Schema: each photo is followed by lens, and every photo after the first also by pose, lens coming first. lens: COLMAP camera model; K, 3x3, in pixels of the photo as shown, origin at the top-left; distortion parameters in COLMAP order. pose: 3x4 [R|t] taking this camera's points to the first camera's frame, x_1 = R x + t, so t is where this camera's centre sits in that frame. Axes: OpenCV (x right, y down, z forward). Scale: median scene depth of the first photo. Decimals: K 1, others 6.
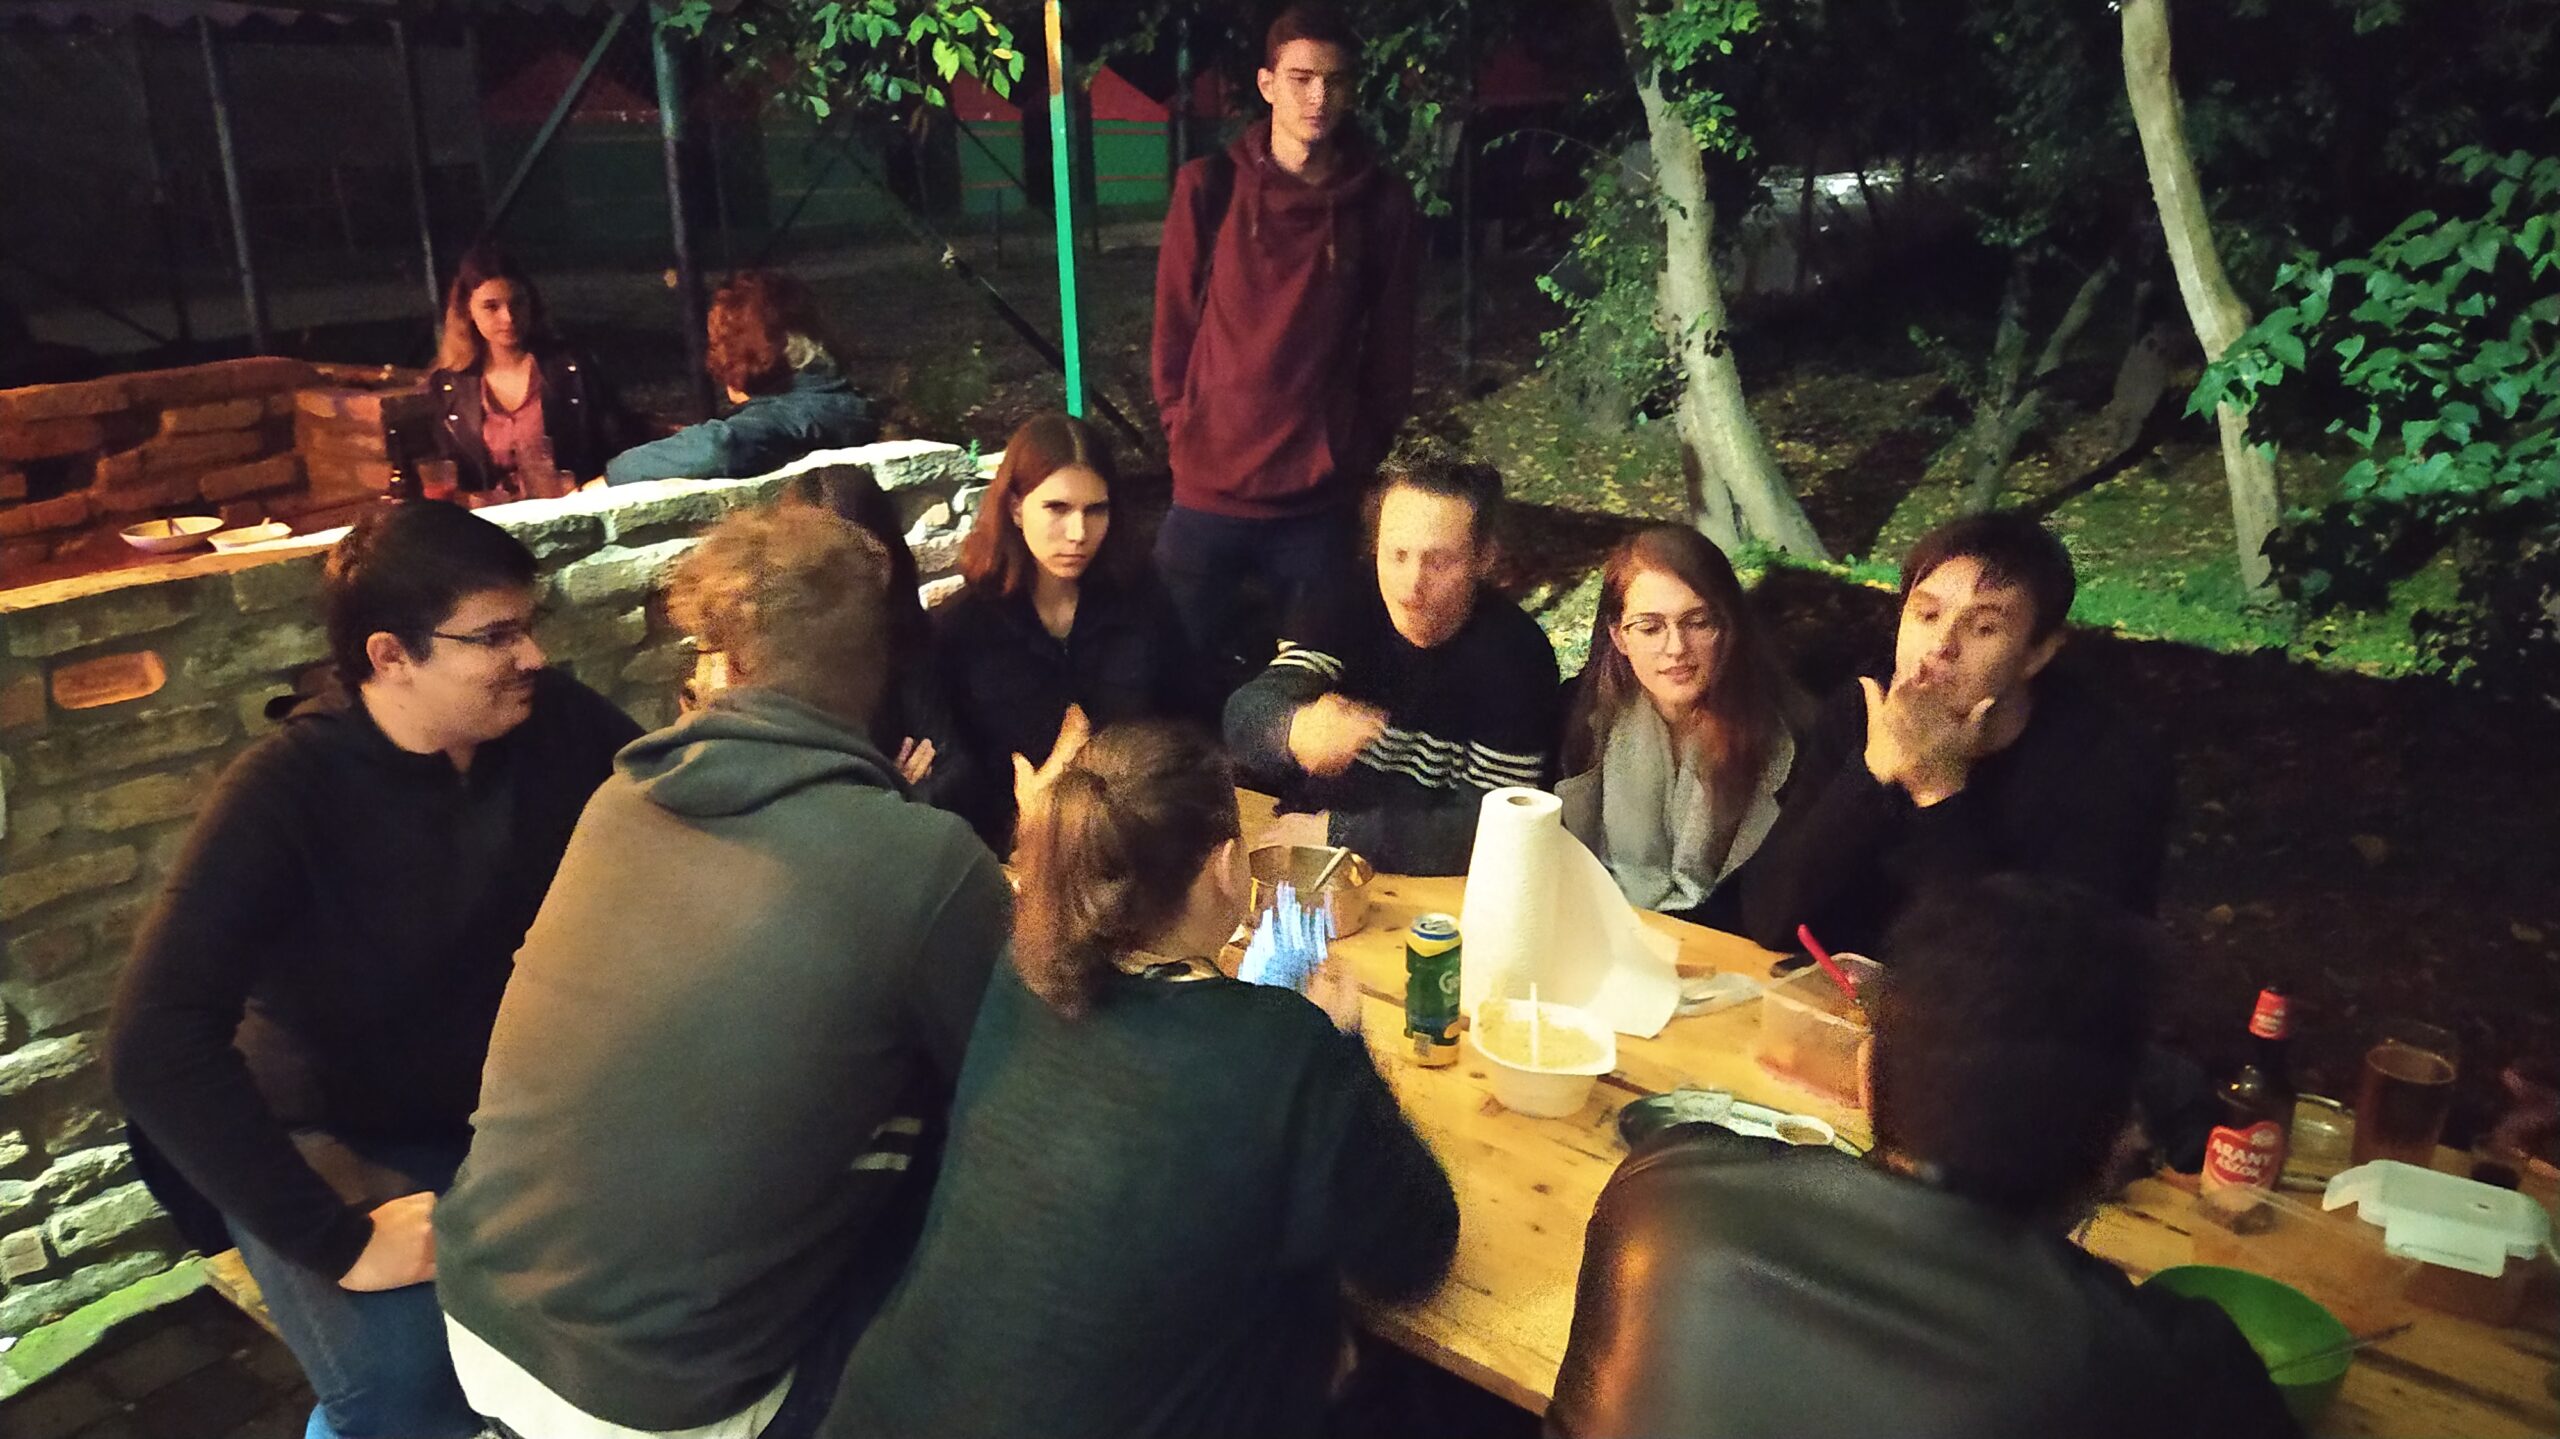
lens RADIAL K [[1941.2, 0, 1267.6], [0, 1941.2, 710.1], [0, 0, 1]] dist [0.097694, -0.131871]
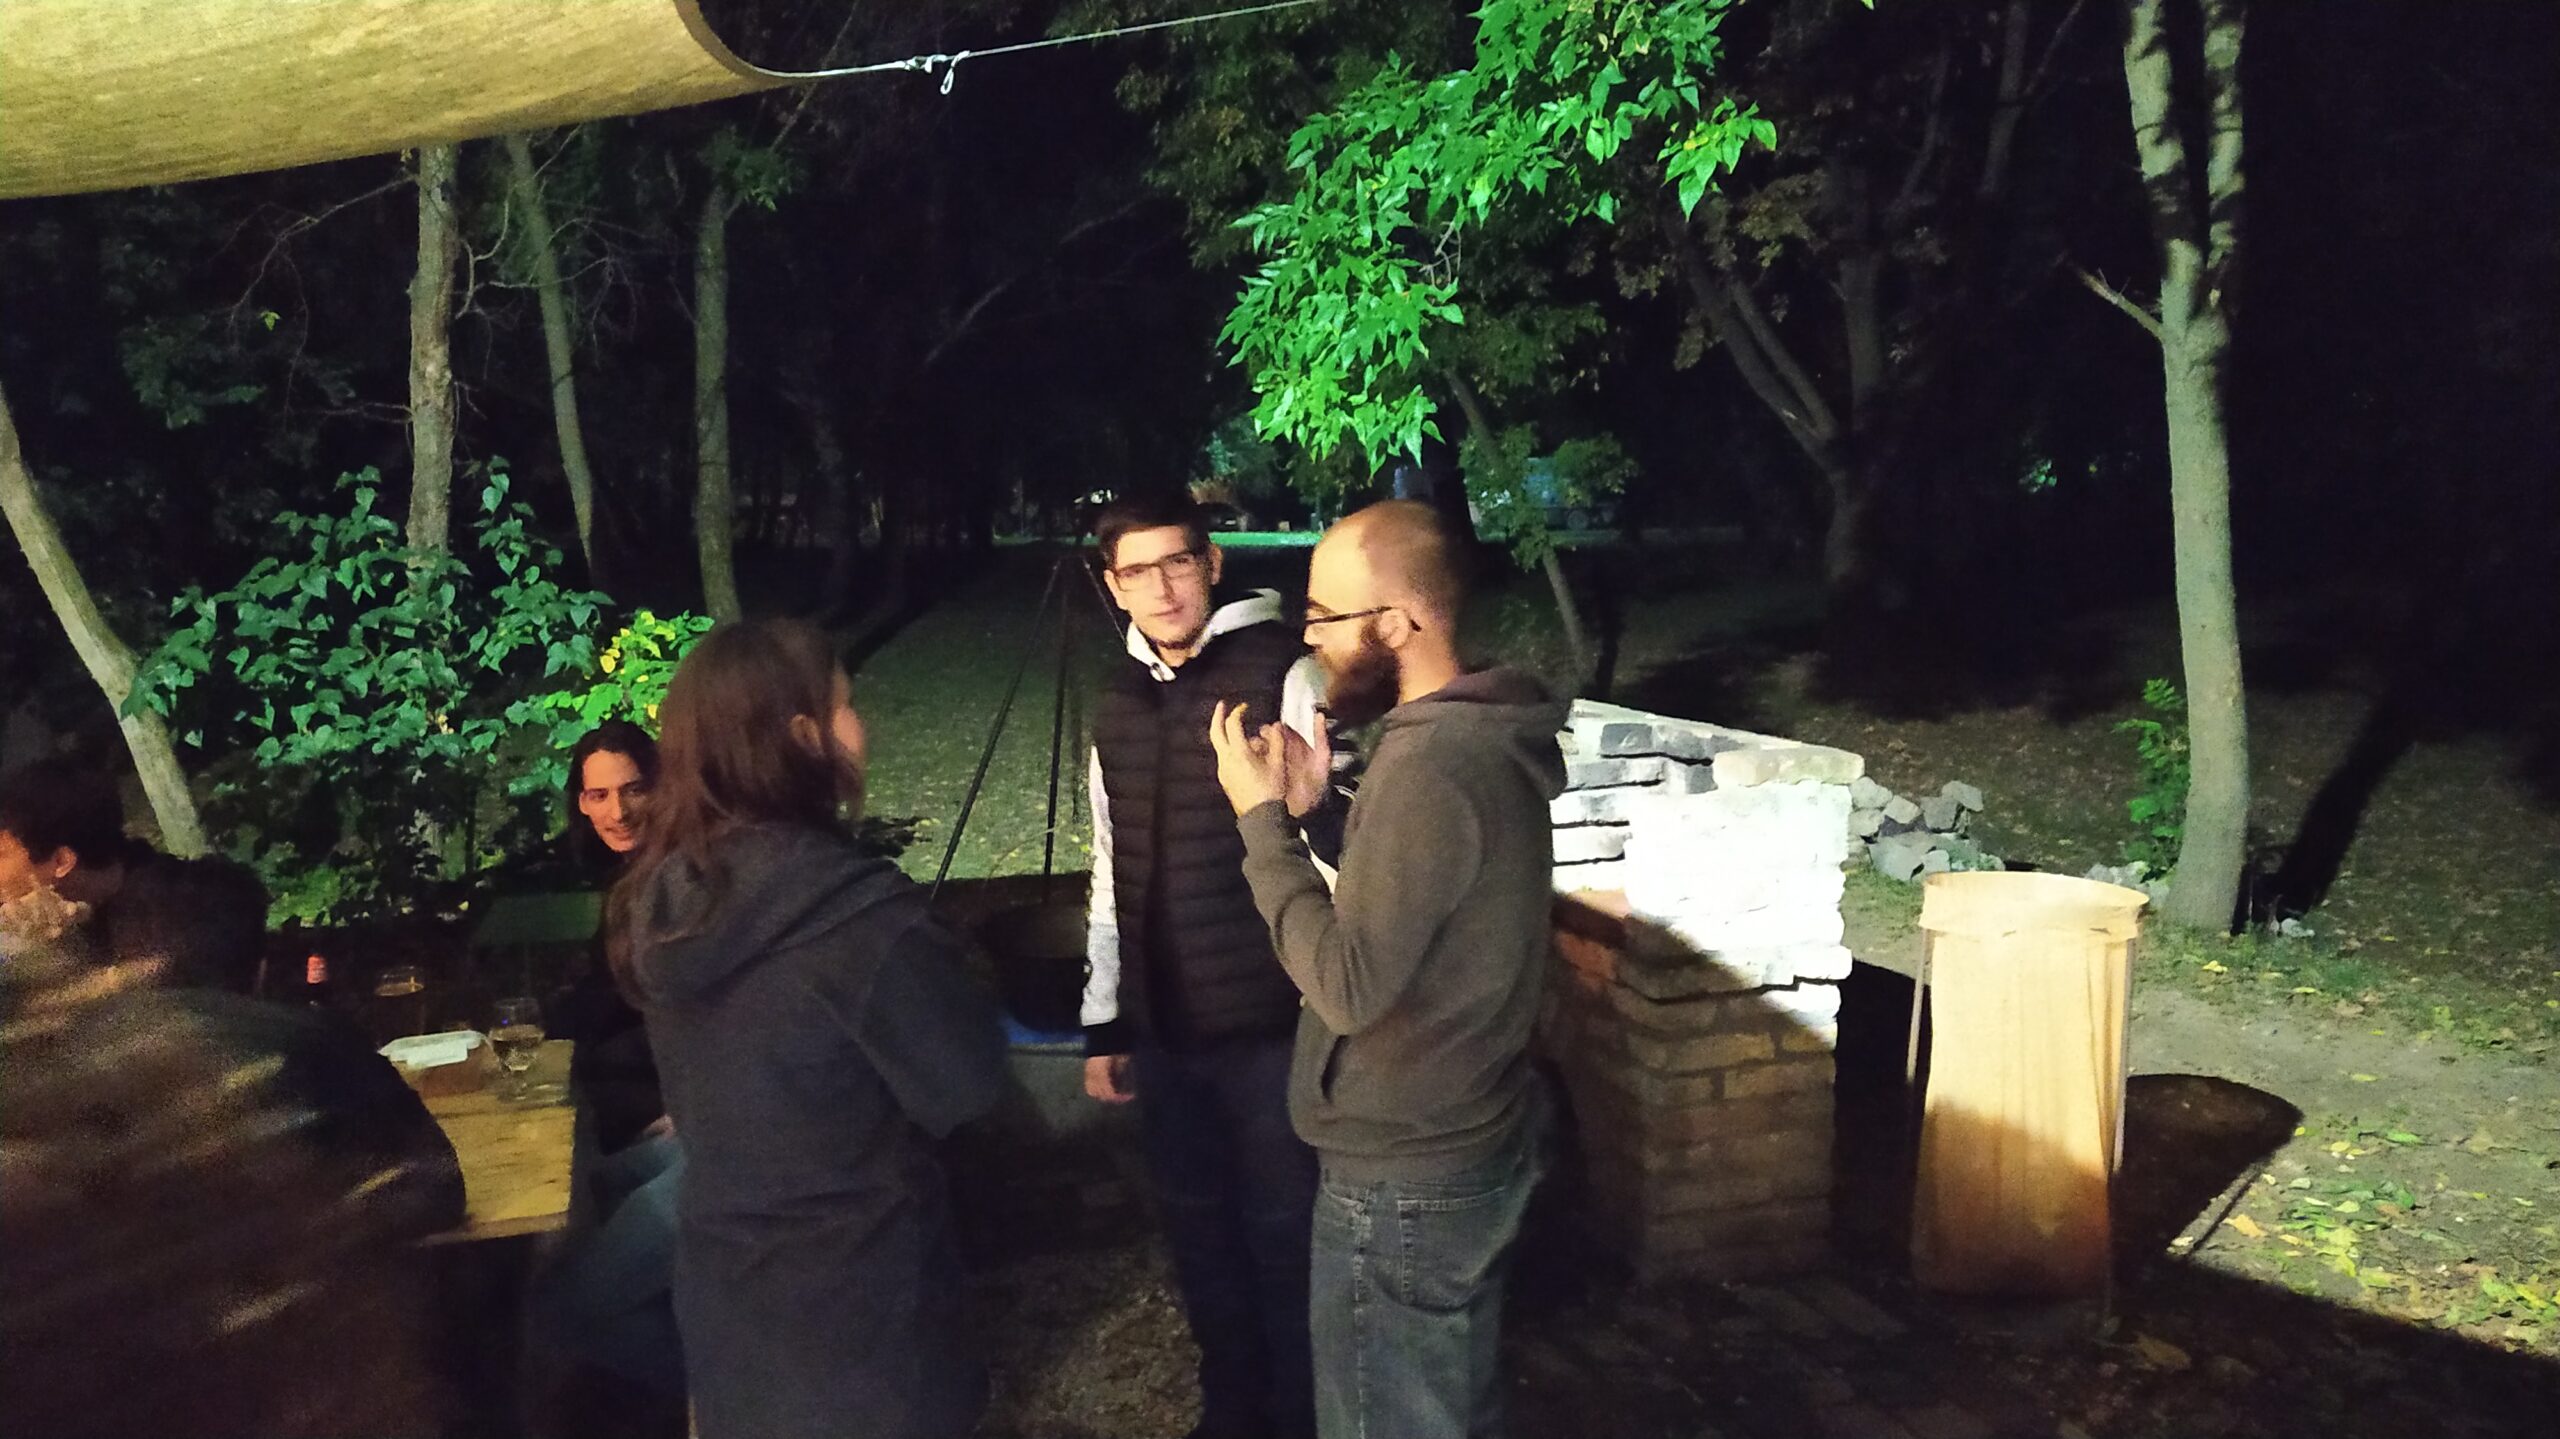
lens RADIAL K [[2006.6, 0, 1266.2], [0, 2006.6, 714.1], [0, 0, 1]] dist [0.154315, -0.243308]
pose [[0.555262, -0.096565, 0.826050, -0.206270], [0.253418, 0.965649, -0.057461, 0.105274], [-0.792126, 0.241242, 0.560660, -0.301656]]
